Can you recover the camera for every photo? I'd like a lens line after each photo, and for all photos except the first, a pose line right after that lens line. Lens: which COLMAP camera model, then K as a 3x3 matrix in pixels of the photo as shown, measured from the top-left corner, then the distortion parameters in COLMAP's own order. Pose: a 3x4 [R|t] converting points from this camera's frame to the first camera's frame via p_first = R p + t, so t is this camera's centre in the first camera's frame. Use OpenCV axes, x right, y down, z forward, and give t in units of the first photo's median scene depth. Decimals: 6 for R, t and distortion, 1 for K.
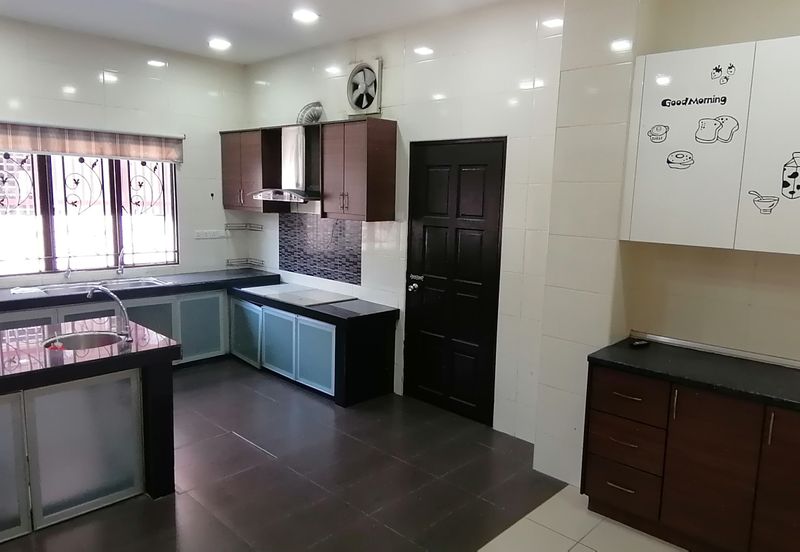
lens RADIAL K [[559.6, 0, 400.0], [0, 559.6, 276.0], [0, 0, 1]] dist [0.052511, -0.074077]
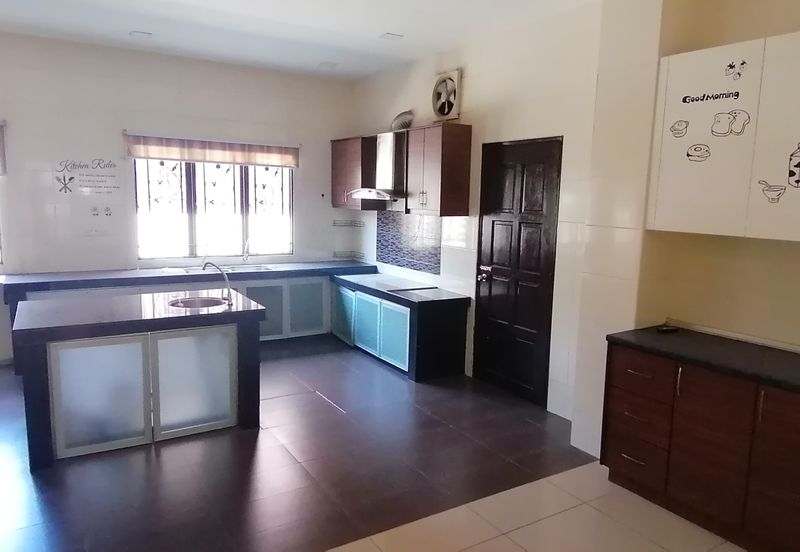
lens RADIAL K [[559.6, 0, 400.0], [0, 559.6, 276.0], [0, 0, 1]] dist [0.052511, -0.074077]
pose [[0.970148, 0.029539, -0.240709, 0.127002], [-0.031970, 0.999470, -0.006198, 0.029042], [0.240398, 0.013708, 0.970578, -0.092799]]
